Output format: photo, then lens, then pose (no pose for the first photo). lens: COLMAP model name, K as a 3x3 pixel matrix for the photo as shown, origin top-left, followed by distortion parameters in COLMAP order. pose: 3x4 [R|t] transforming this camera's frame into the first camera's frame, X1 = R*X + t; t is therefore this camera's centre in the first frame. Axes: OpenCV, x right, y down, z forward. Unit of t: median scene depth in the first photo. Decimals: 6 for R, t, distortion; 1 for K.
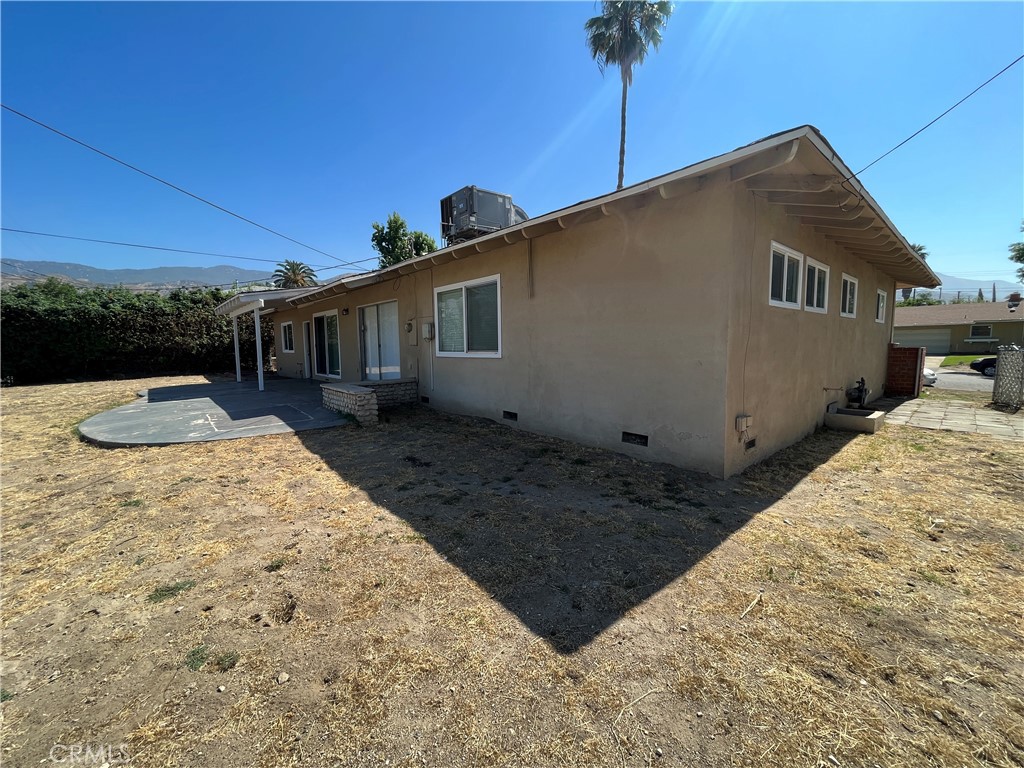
lens RADIAL K [[413.7, 0, 507.6], [0, 413.7, 383.4], [0, 0, 1]] dist [-0.002165, -0.000362]
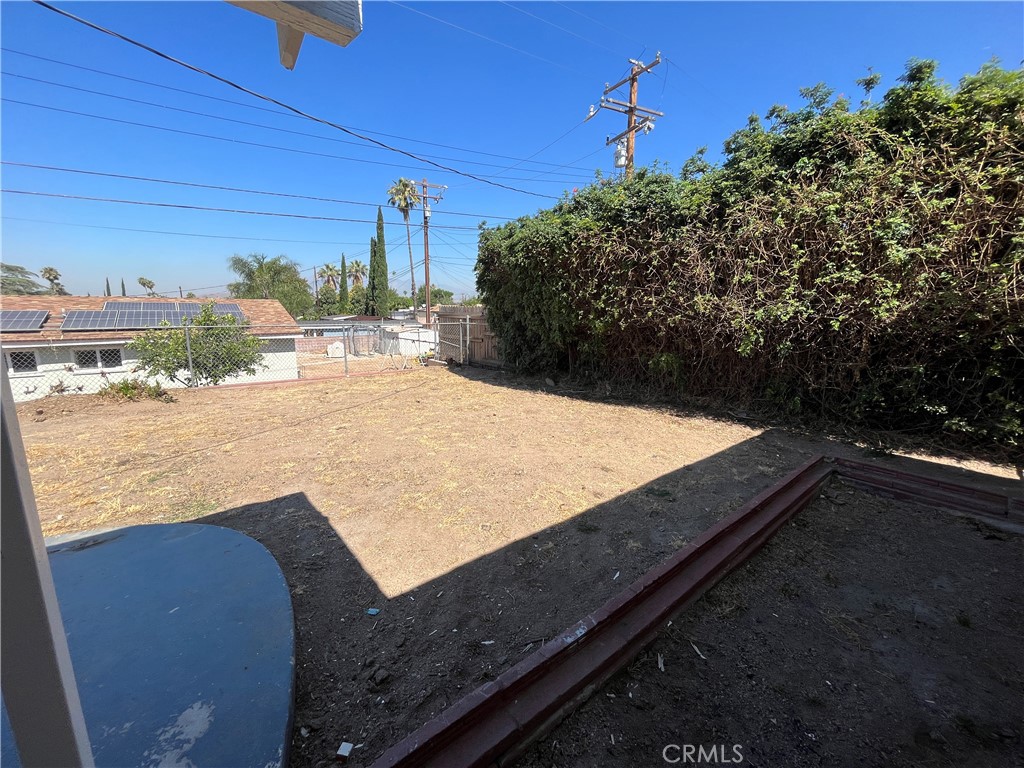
lens RADIAL K [[413.7, 0, 507.6], [0, 413.7, 383.4], [0, 0, 1]] dist [-0.002165, -0.000362]
pose [[-0.017891, 0.199219, -0.979792, -0.475891], [-0.095400, 0.975137, 0.200015, -0.094097], [0.995278, 0.097050, 0.001559, 0.843937]]
